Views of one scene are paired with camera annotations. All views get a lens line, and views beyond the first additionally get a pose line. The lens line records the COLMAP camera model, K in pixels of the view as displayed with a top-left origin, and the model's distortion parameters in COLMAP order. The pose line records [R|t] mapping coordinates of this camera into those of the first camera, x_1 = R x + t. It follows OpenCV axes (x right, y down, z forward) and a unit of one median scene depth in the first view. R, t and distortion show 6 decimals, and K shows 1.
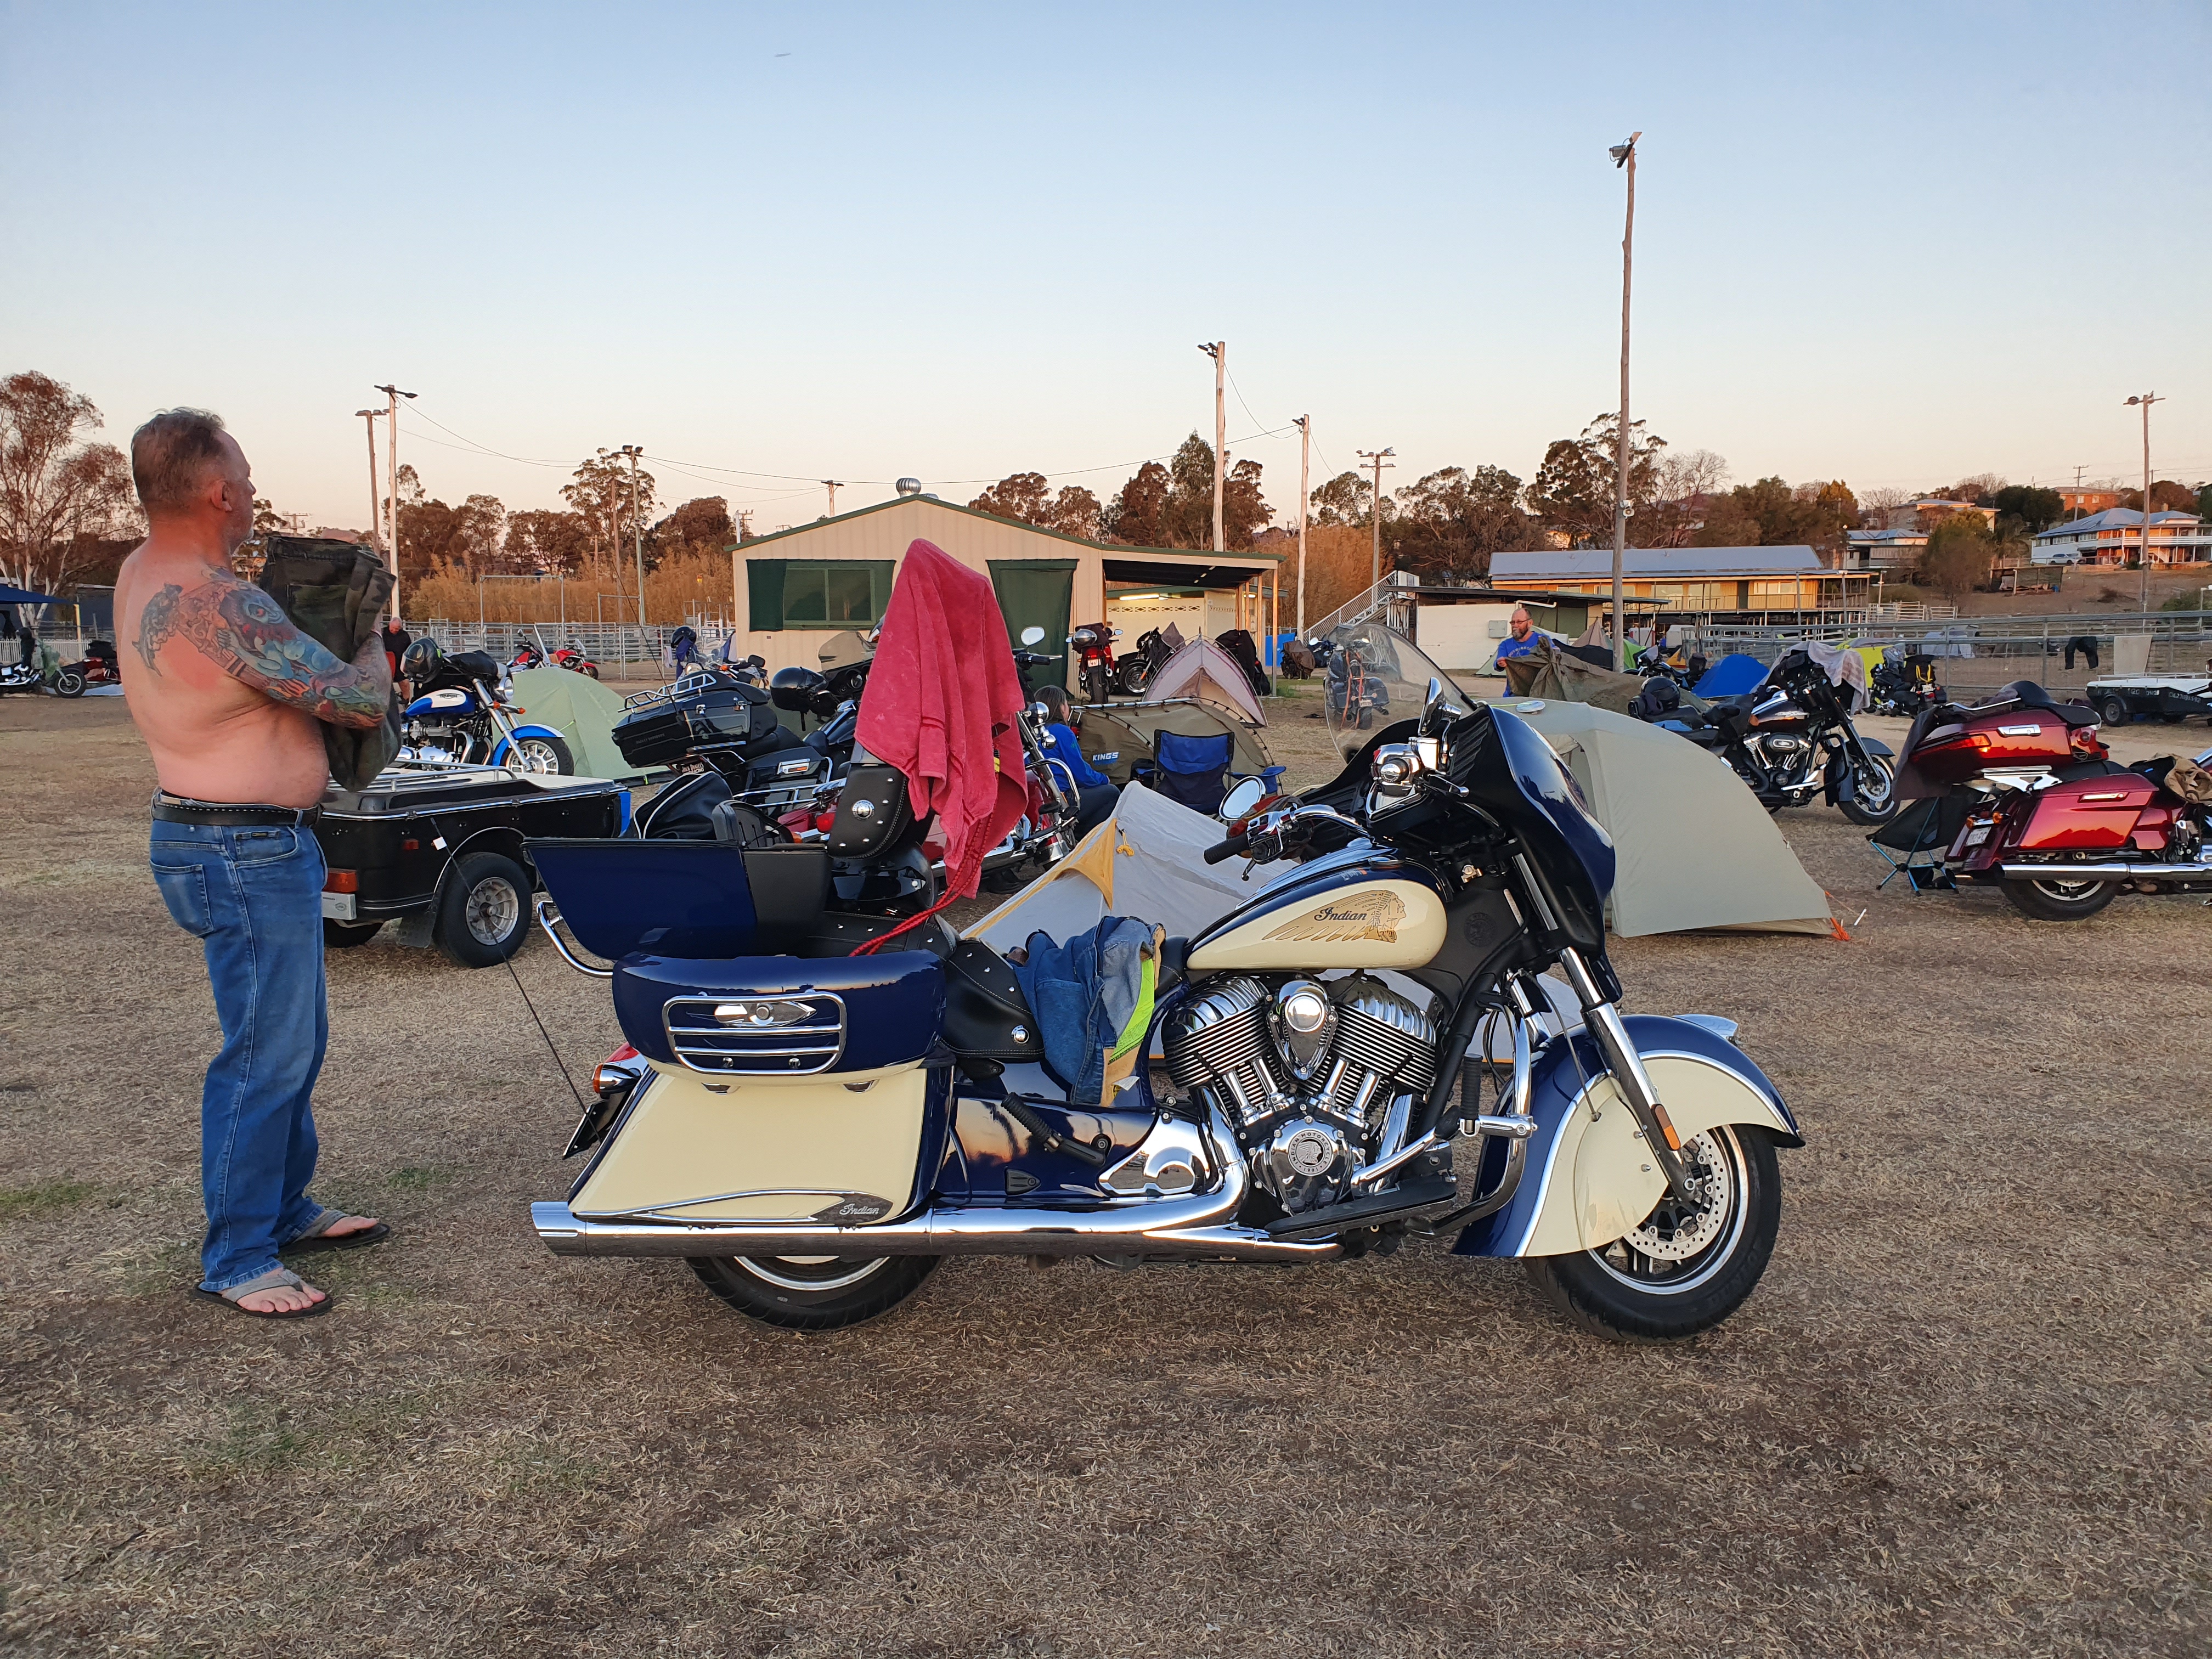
lens RADIAL K [[1716.9, 0, 1106.0], [0, 1716.9, 829.5], [0, 0, 1]] dist [0.019883, -0.008906]
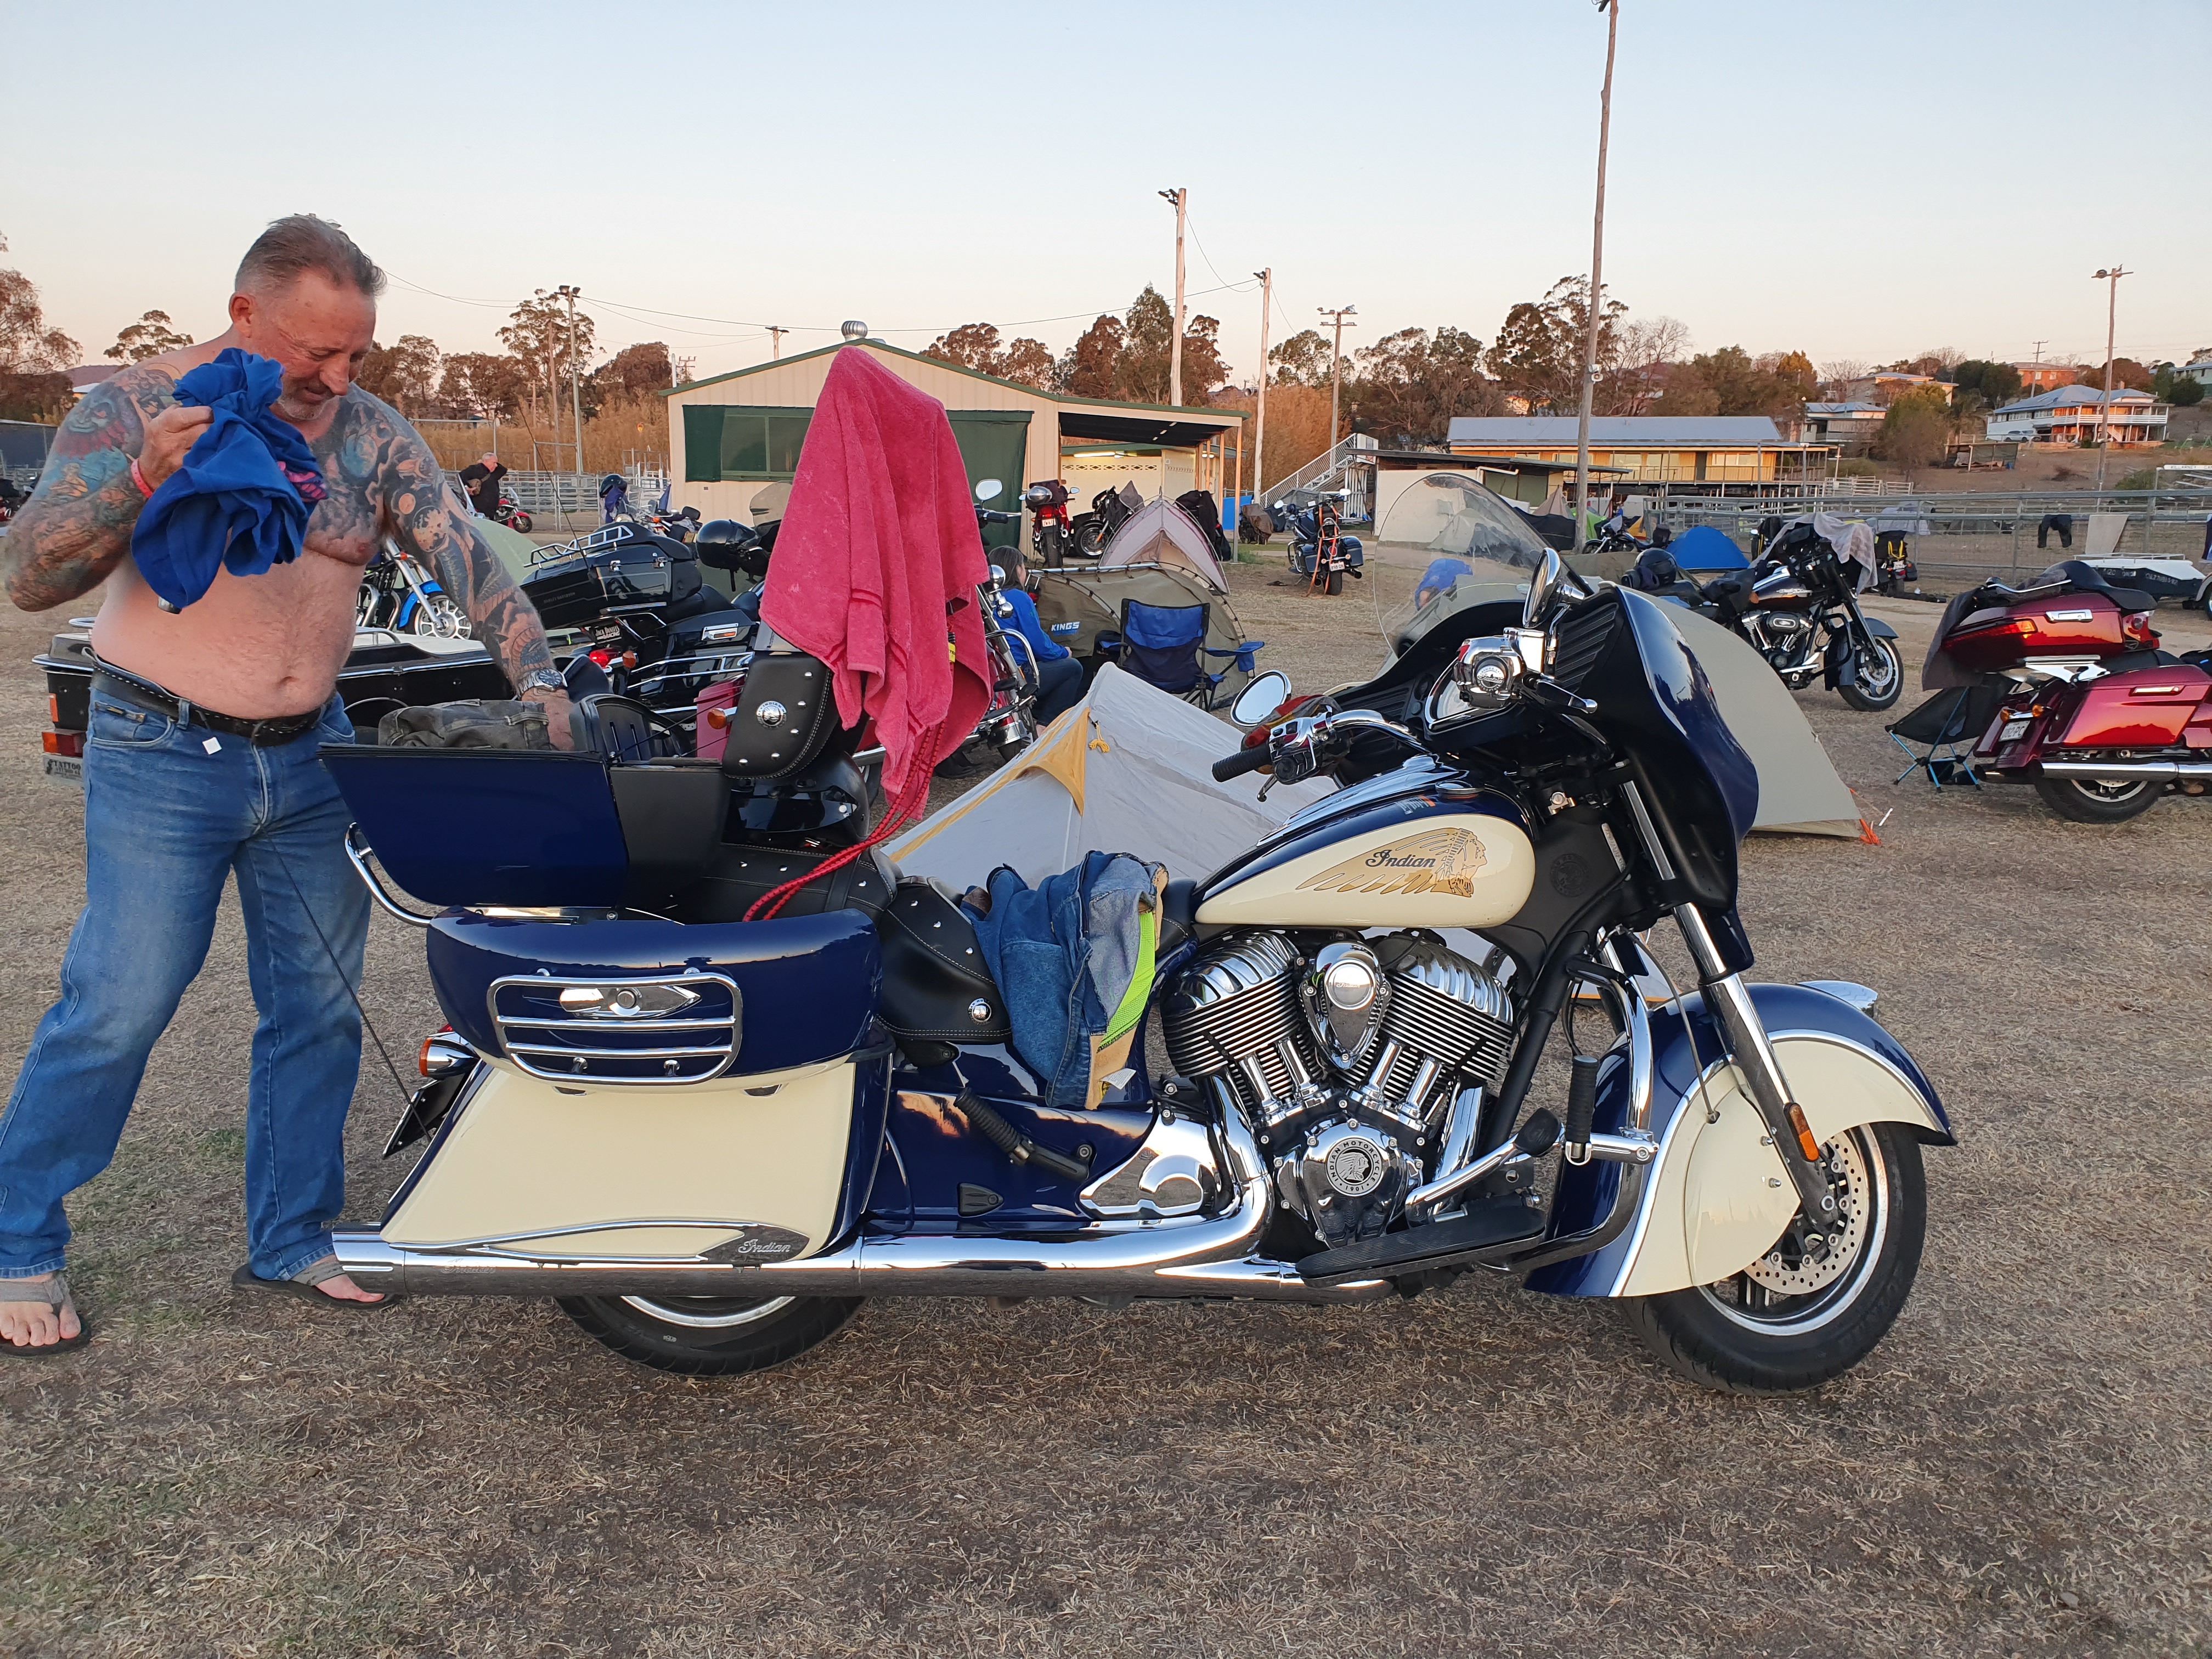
lens RADIAL K [[1716.9, 0, 1106.0], [0, 1716.9, 829.5], [0, 0, 1]] dist [0.019883, -0.008906]
pose [[0.999408, 0.013747, 0.031530, -0.013976], [-0.016205, 0.996737, 0.079075, -0.016175], [-0.030340, -0.079539, 0.996370, 0.178278]]
